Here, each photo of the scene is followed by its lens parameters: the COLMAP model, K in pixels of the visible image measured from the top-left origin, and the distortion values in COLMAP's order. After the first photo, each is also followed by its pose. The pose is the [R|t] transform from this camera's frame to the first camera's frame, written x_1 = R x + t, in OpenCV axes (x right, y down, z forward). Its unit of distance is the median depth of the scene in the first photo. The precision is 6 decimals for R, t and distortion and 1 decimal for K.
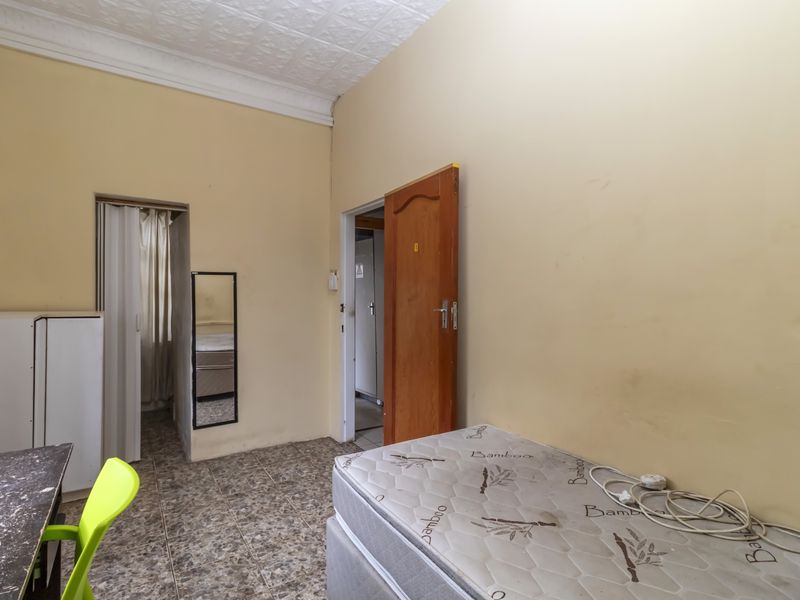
lens RADIAL K [[414.6, 0, 400.0], [0, 414.6, 300.0], [0, 0, 1]] dist [0.004913, 0.001106]
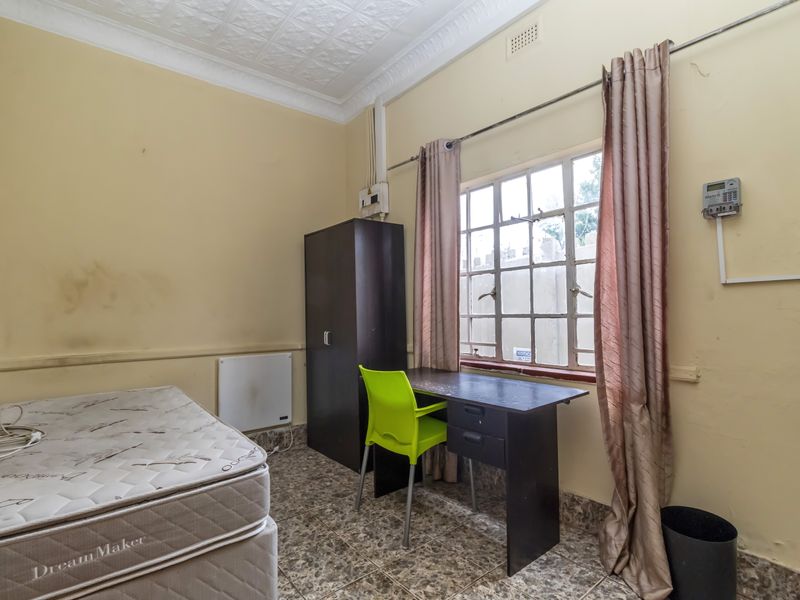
lens RADIAL K [[414.6, 0, 400.0], [0, 414.6, 300.0], [0, 0, 1]] dist [0.004913, 0.001106]
pose [[-0.994728, 0.013020, -0.101720, -0.353696], [0.014830, 0.999745, -0.017055, 0.075149], [0.101472, -0.018473, -0.994667, 1.903365]]
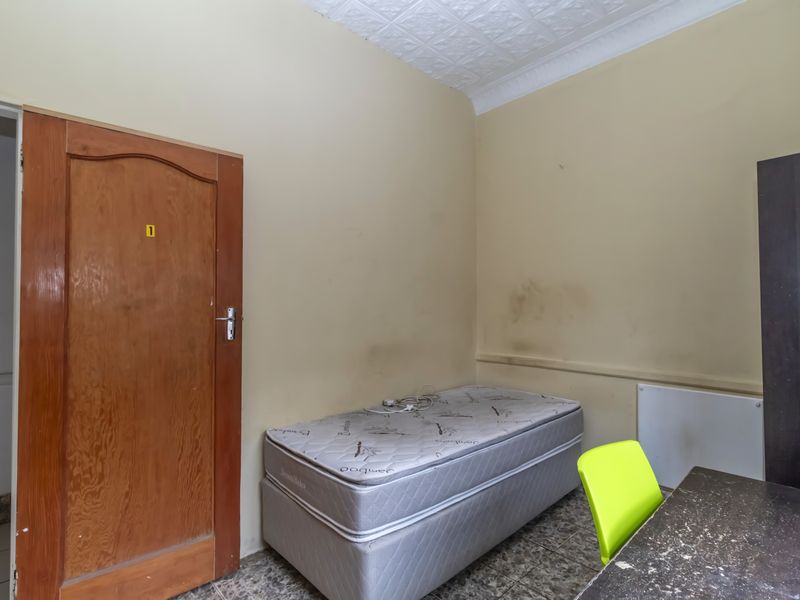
lens RADIAL K [[414.6, 0, 400.0], [0, 414.6, 300.0], [0, 0, 1]] dist [0.004913, 0.001106]
pose [[-0.165526, 0.018750, 0.986027, -1.085073], [0.008283, 0.999810, -0.017622, 0.005908], [-0.986171, 0.005250, -0.165650, 1.083719]]
